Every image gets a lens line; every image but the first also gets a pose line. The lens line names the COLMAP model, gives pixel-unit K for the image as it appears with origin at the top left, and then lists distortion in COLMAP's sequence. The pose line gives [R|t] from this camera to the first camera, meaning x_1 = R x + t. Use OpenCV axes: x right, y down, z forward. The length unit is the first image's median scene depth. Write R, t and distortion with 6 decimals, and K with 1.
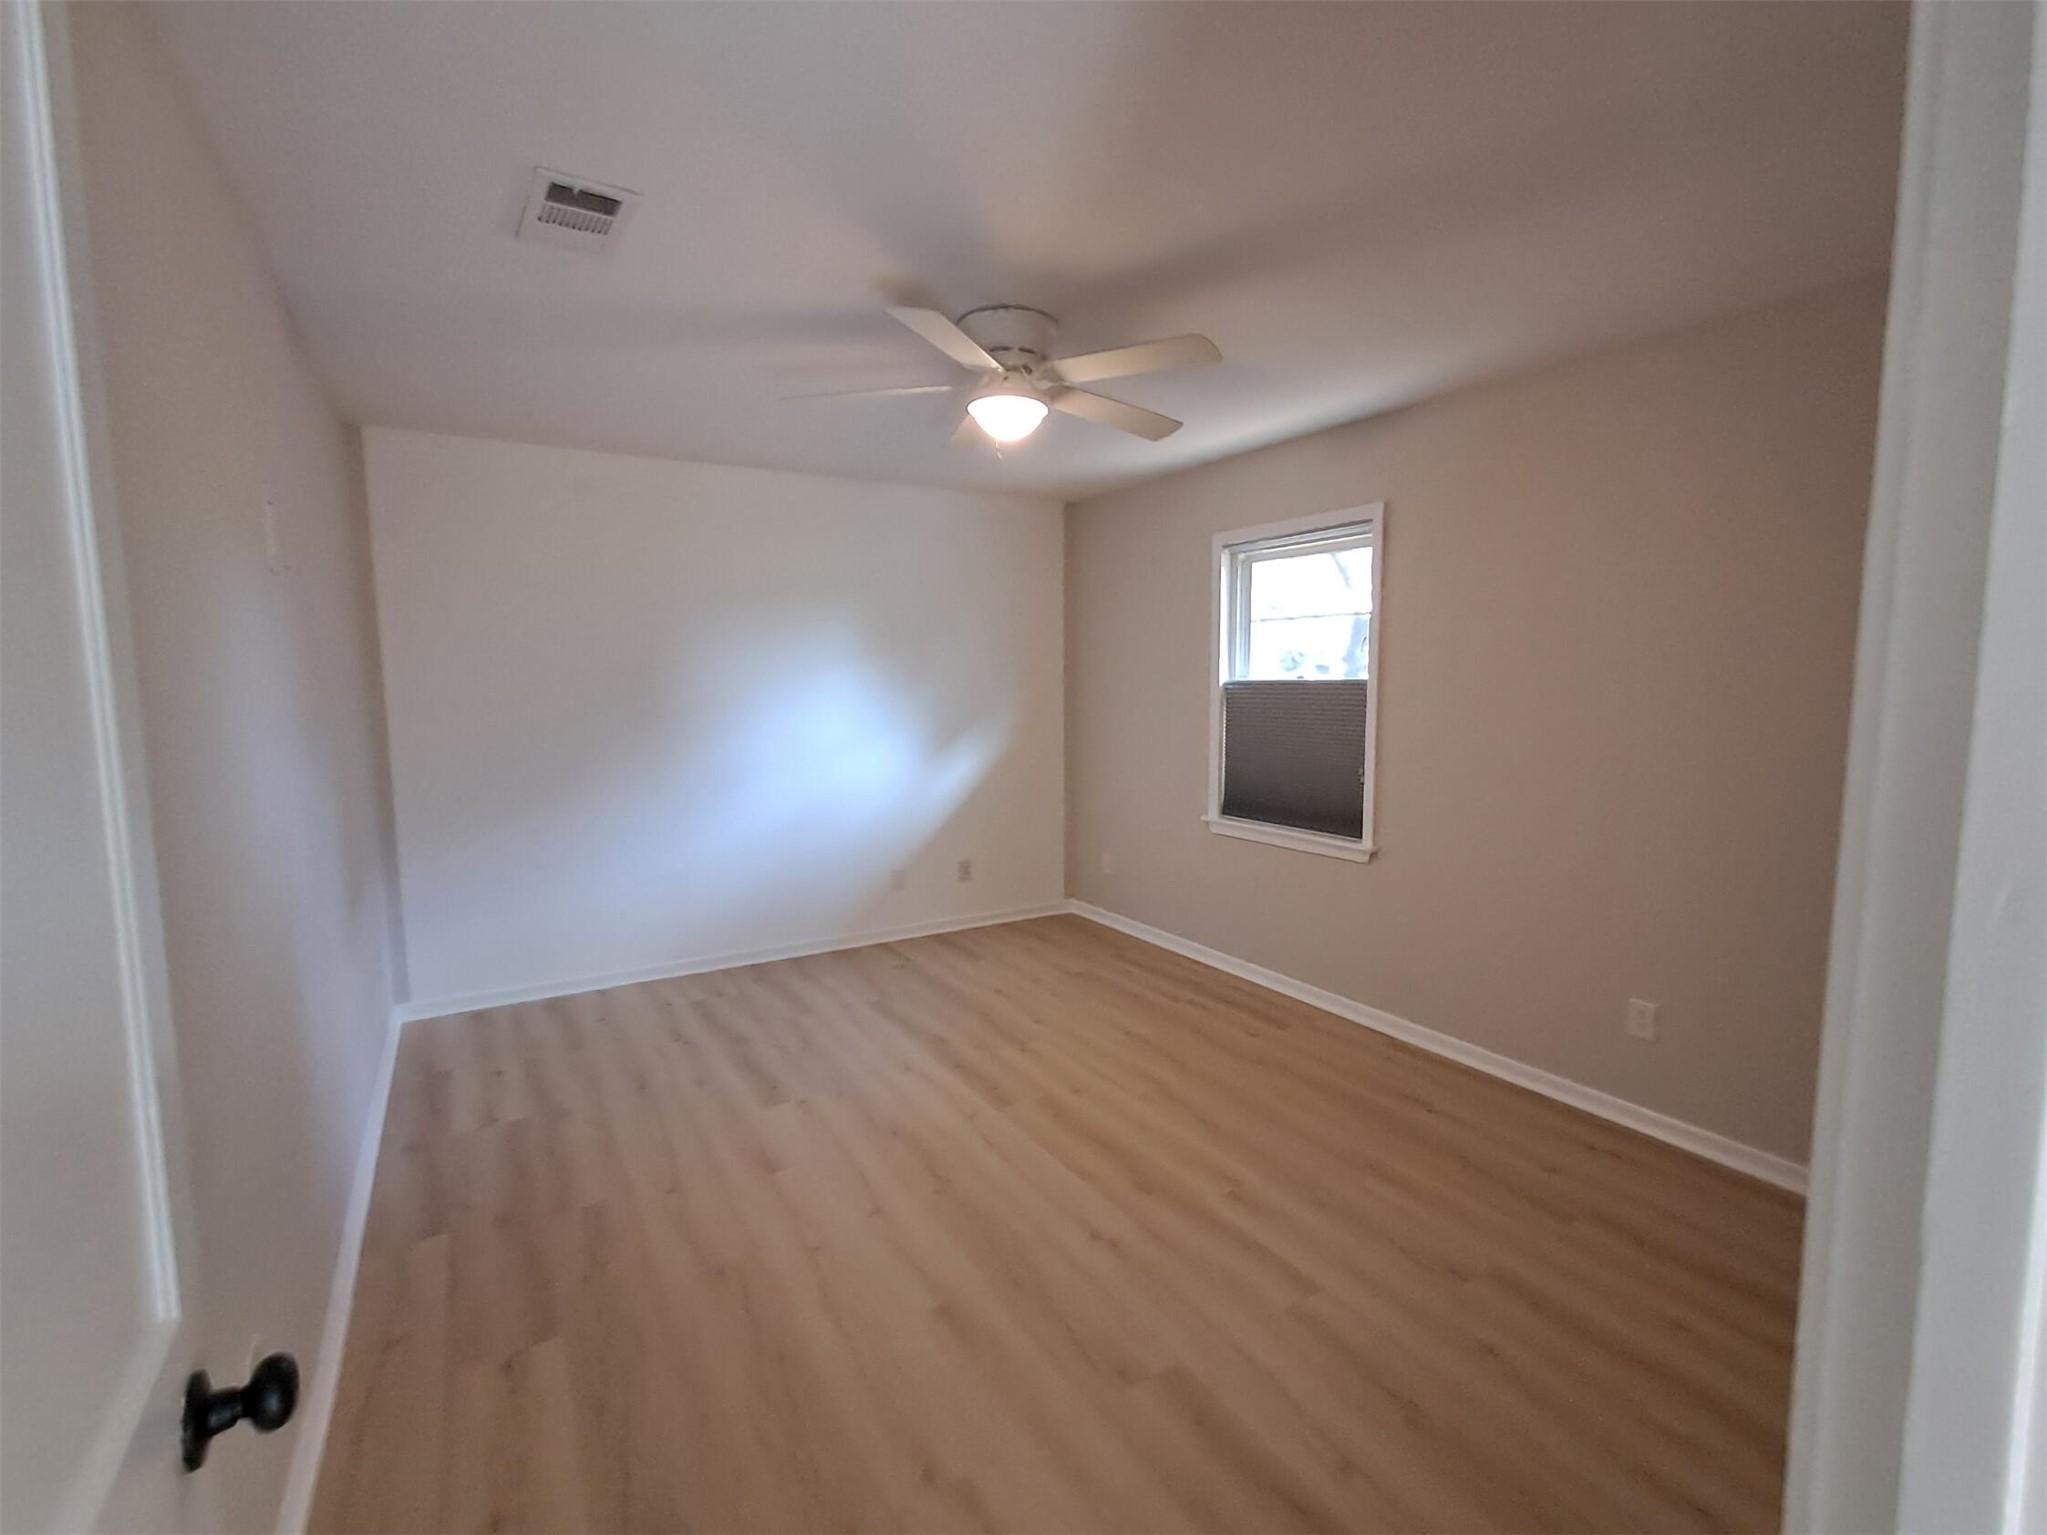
lens RADIAL K [[925.9, 0, 1038.4], [0, 925.9, 774.6], [0, 0, 1]] dist [0.004156, 0.002849]
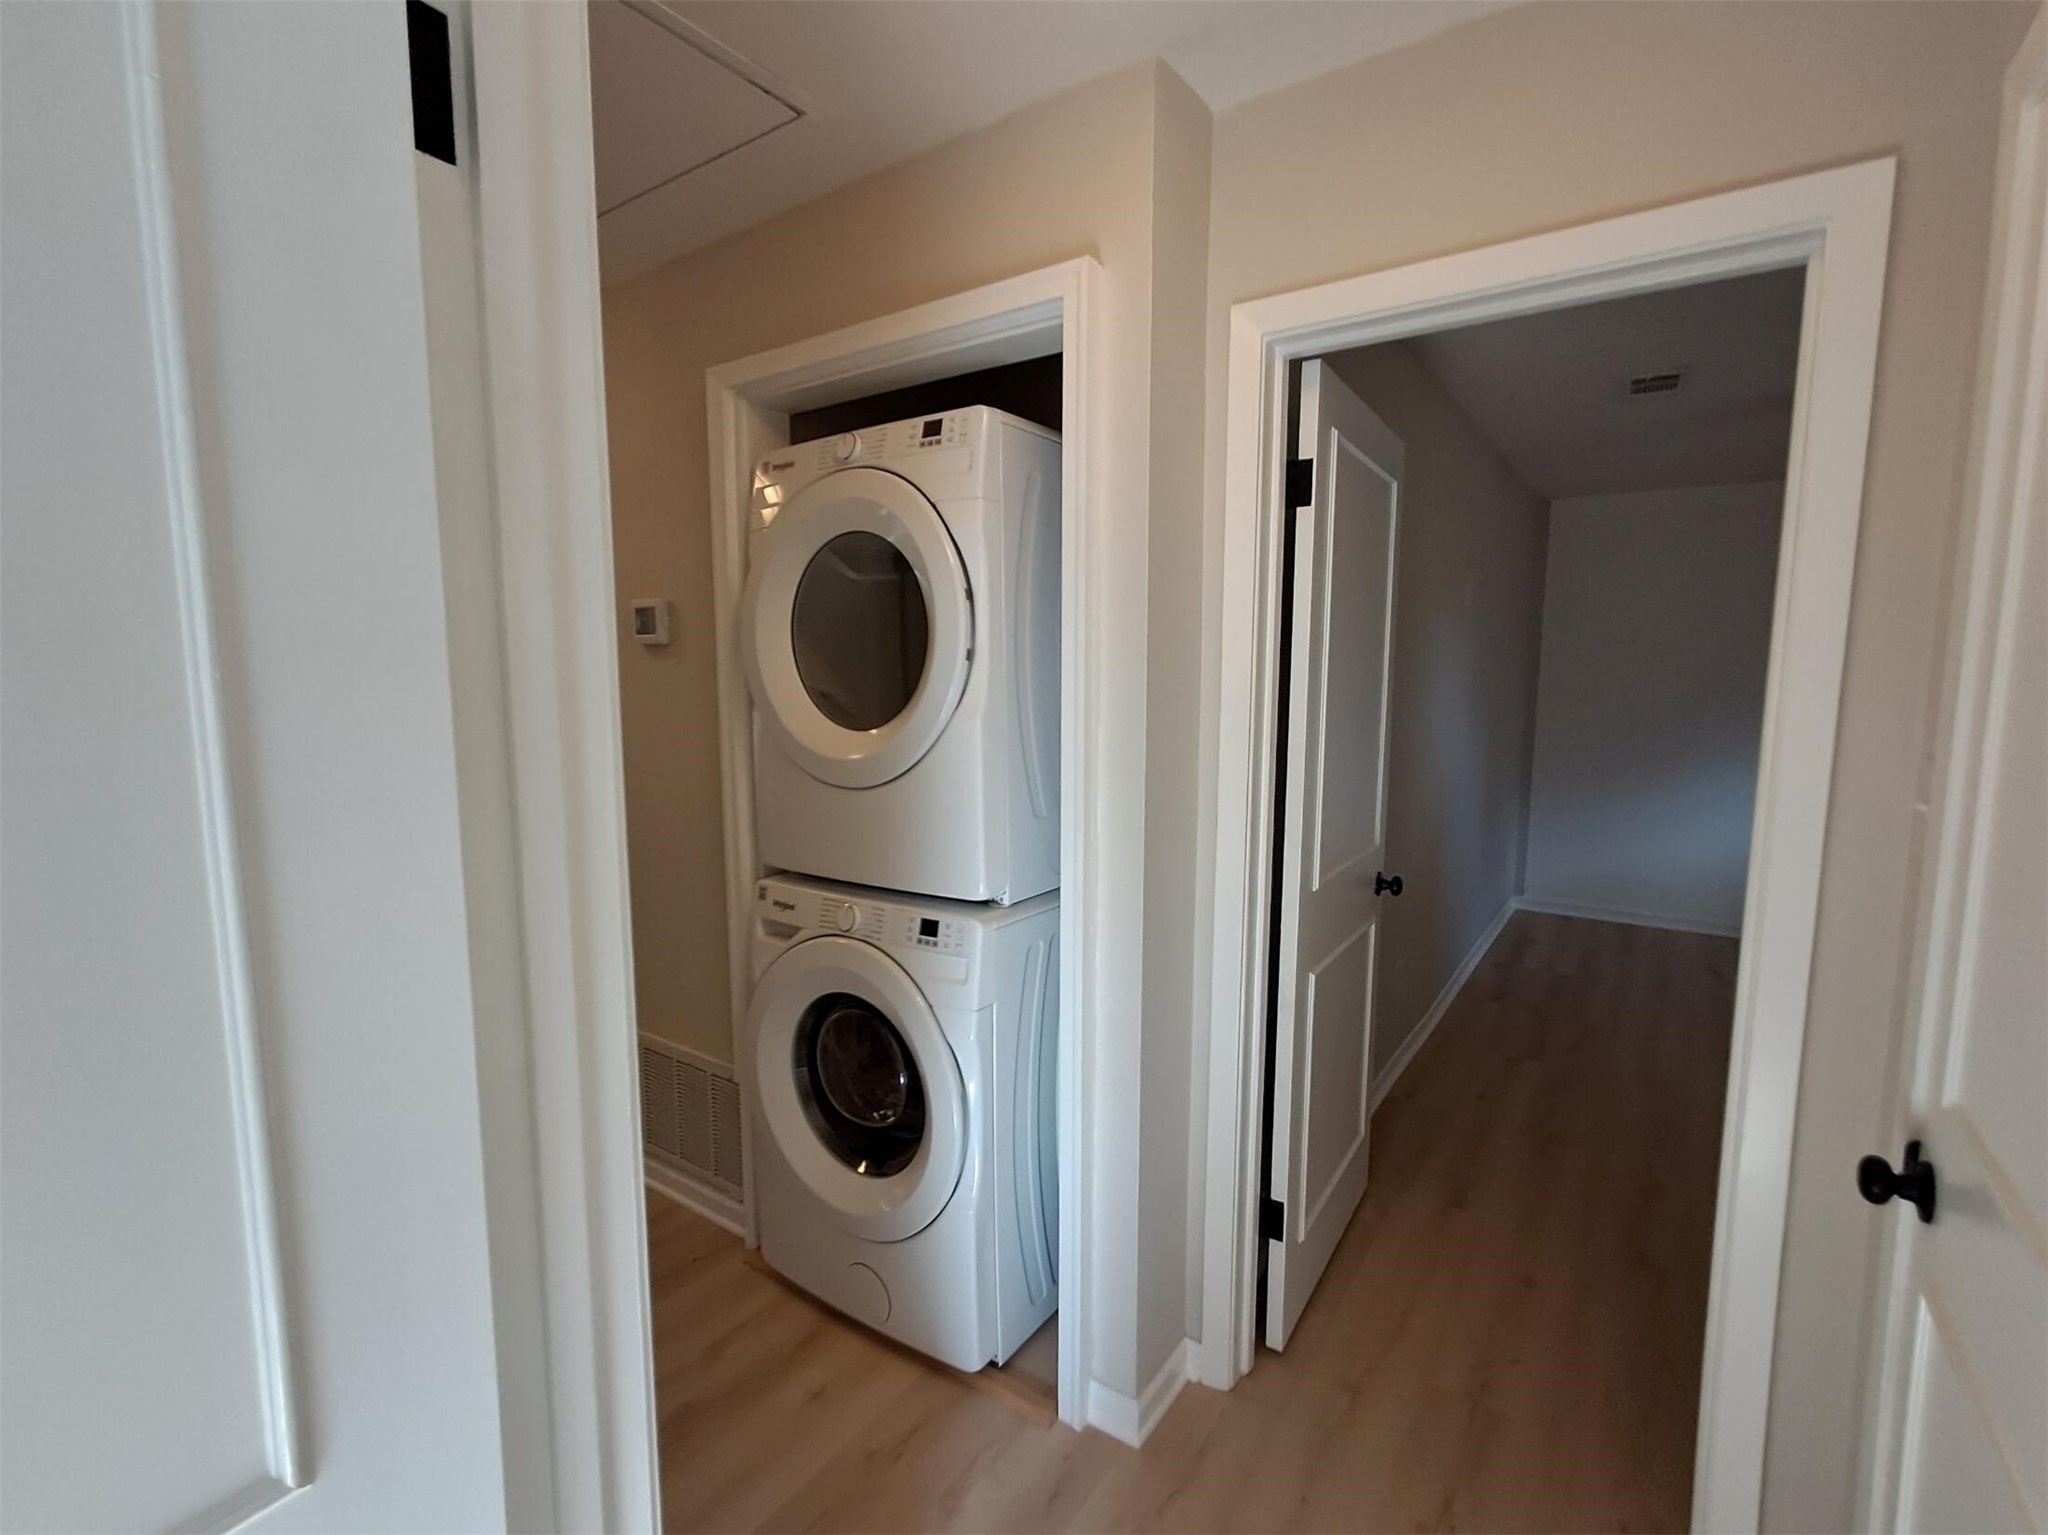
lens RADIAL K [[926.3, 0, 1027.8], [0, 926.3, 771.2], [0, 0, 1]] dist [0.004156, 0.002849]
pose [[0.396028, 0.107816, -0.911887, 0.412004], [-0.101724, 0.992122, 0.073124, 0.030109], [0.912587, 0.063802, 0.403875, -0.396623]]
